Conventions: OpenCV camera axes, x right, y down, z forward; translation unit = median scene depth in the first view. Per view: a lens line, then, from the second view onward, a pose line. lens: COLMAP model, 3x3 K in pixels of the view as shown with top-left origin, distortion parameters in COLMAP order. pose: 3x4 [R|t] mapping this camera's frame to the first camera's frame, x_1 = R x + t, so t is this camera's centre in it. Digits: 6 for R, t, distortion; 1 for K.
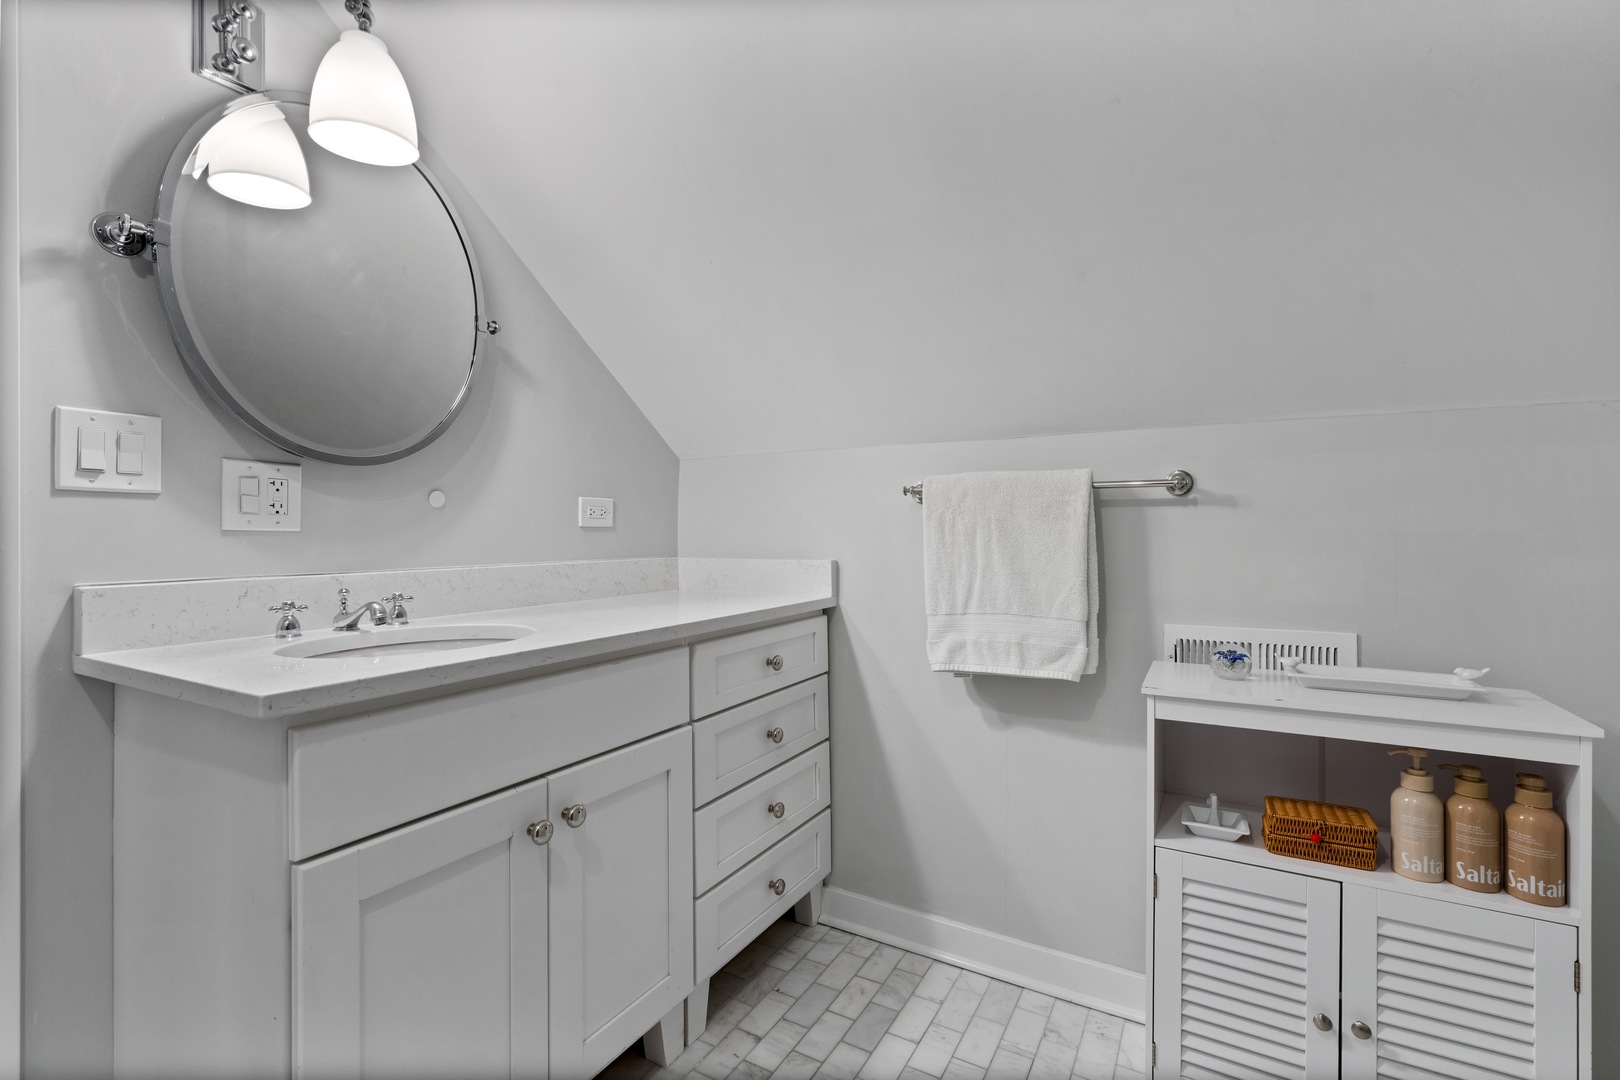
lens RADIAL K [[733.2, 0, 803.7], [0, 733.2, 534.3], [0, 0, 1]] dist [-0.005182, 0.000633]
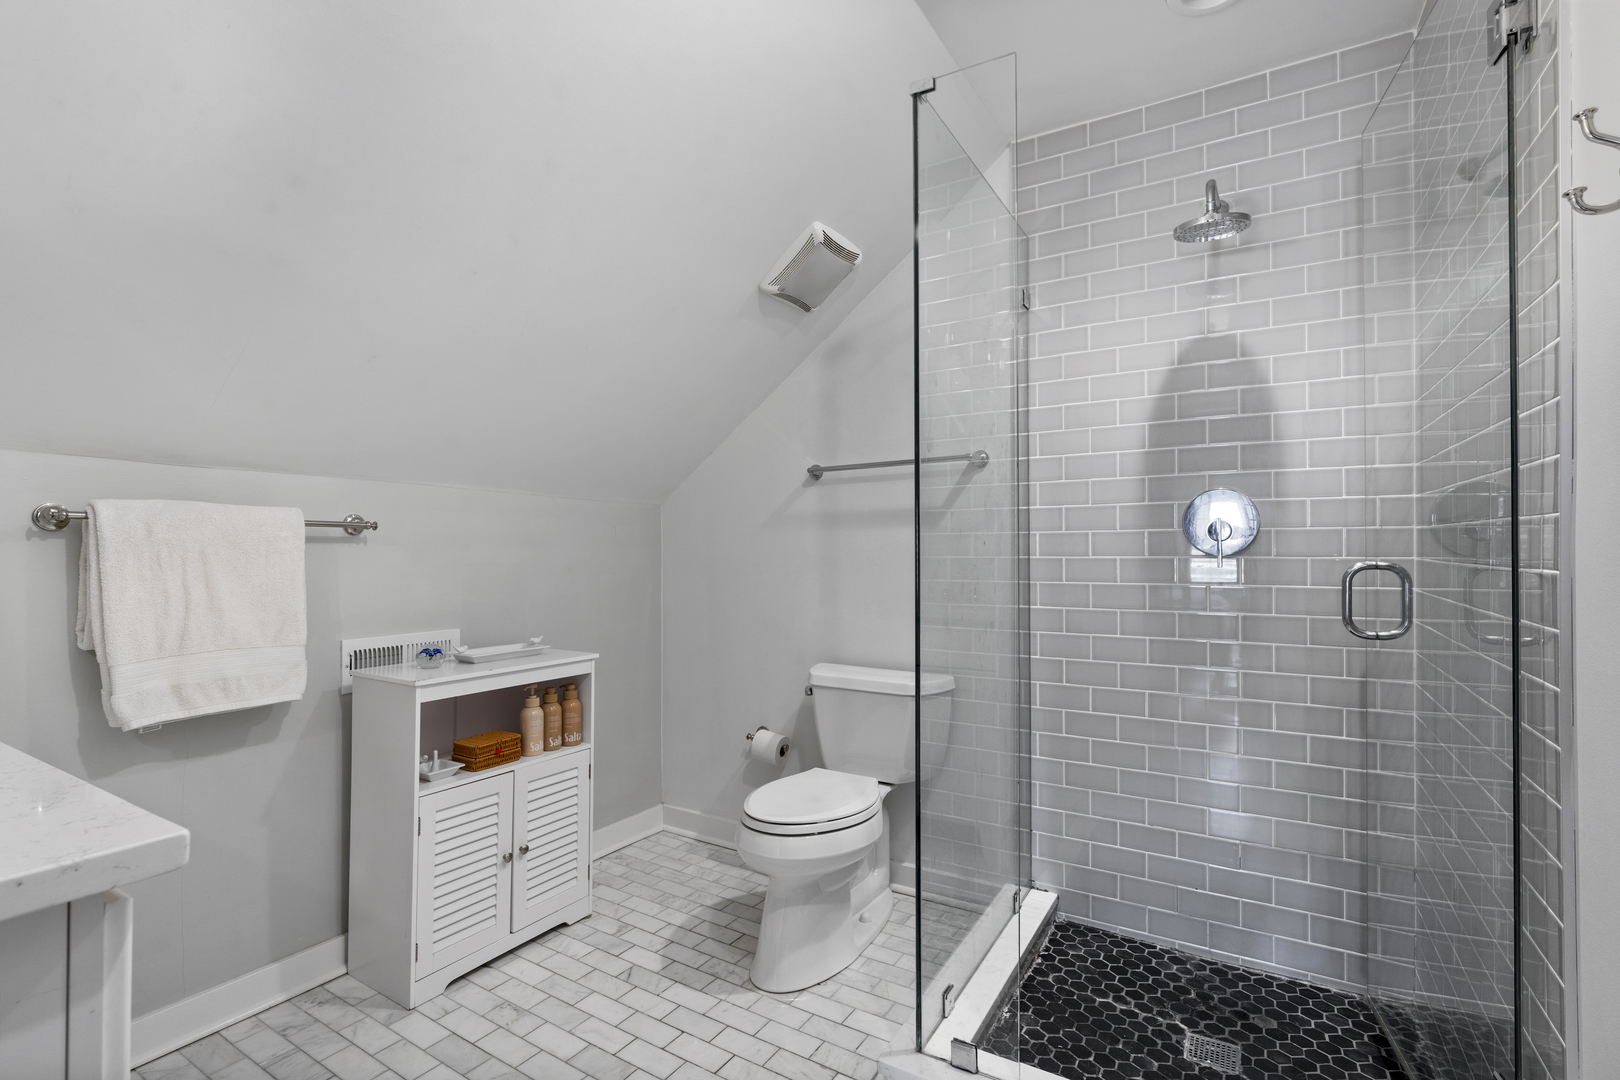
lens RADIAL K [[753.0, 0, 803.4], [0, 753.0, 533.8], [0, 0, 1]] dist [-0.013159, 0.000660]
pose [[0.031966, 0.029408, 0.999056, -1.028300], [0.000686, 0.999566, -0.029445, -0.023985], [-0.999489, 0.001626, 0.031932, 0.273278]]
